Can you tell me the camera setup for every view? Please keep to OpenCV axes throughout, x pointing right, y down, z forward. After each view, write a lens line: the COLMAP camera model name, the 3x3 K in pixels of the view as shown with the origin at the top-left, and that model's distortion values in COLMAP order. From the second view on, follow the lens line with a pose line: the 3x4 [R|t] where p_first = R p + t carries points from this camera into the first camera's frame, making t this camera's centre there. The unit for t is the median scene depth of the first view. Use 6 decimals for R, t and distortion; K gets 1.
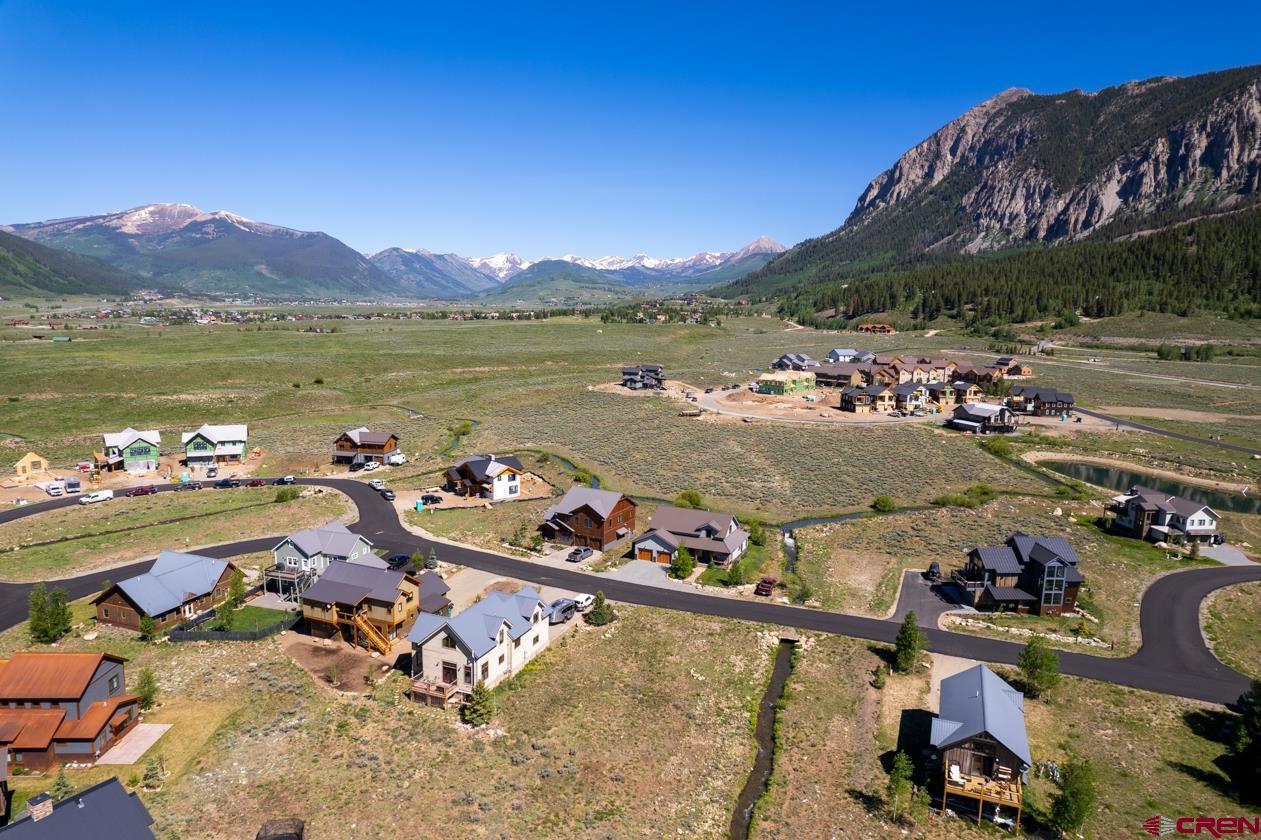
lens RADIAL K [[802.1, 0, 630.5], [0, 802.1, 420.0], [0, 0, 1]] dist [-0.083496, 0.073959]
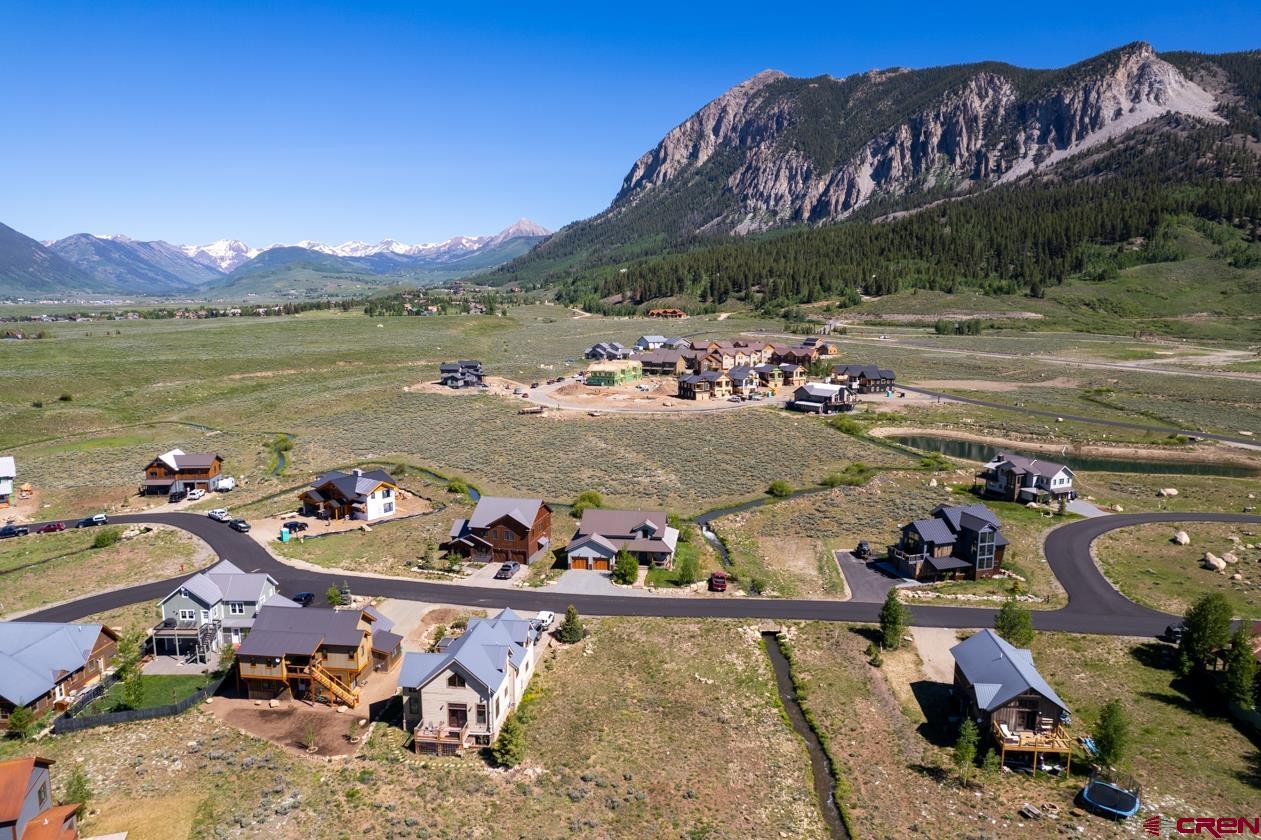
lens RADIAL K [[859.4, 0, 630.5], [0, 859.4, 420.0], [0, 0, 1]] dist [-0.047104, 0.004616]
pose [[0.960442, -0.061021, 0.271711, -0.115393], [0.059785, 0.998129, 0.012831, -0.004306], [-0.271986, 0.003921, 0.962293, 0.013391]]
